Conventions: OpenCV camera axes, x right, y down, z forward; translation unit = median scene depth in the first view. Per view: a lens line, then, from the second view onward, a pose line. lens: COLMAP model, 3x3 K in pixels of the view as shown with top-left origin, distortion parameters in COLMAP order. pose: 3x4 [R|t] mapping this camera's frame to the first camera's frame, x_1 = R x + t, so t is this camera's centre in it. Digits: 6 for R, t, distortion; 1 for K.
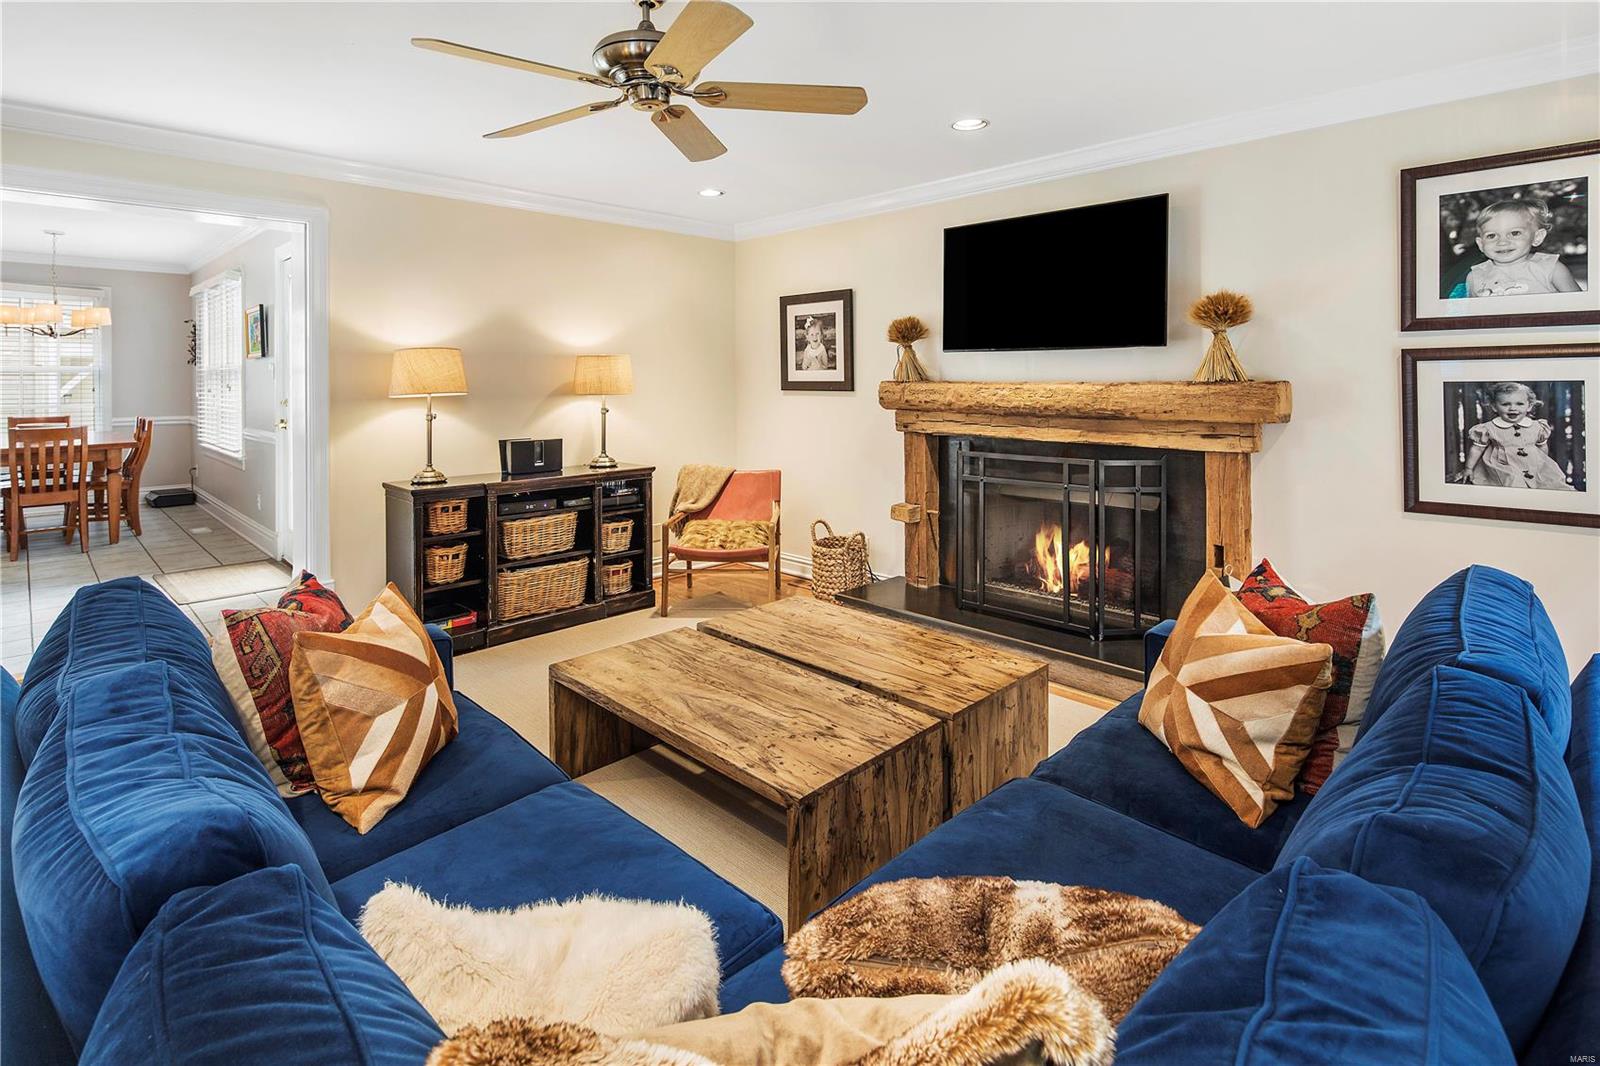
lens RADIAL K [[772.4, 0, 800.0], [0, 772.4, 533.0], [0, 0, 1]] dist [0.001018, 0.001016]
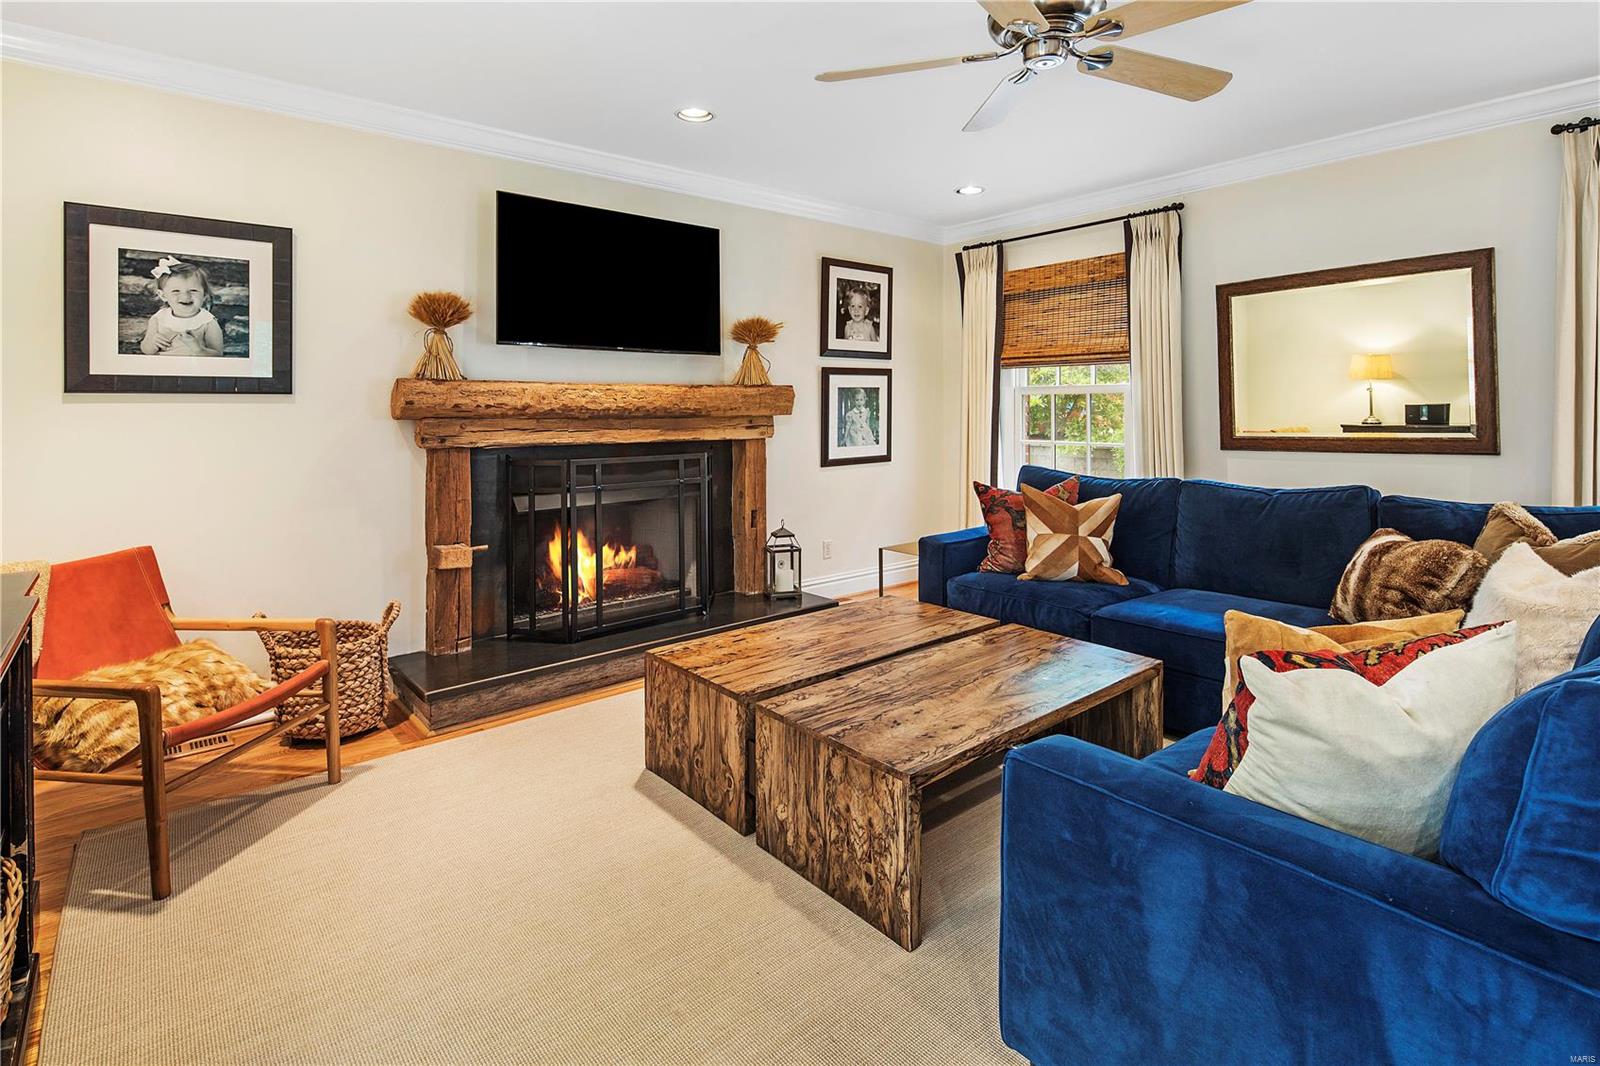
lens RADIAL K [[772.4, 0, 800.0], [0, 772.4, 533.0], [0, 0, 1]] dist [0.001018, 0.001016]
pose [[0.088627, -0.159338, 0.983238, -0.684353], [0.198661, 0.970118, 0.139305, -0.104915], [-0.976053, 0.182984, 0.117633, 0.714931]]
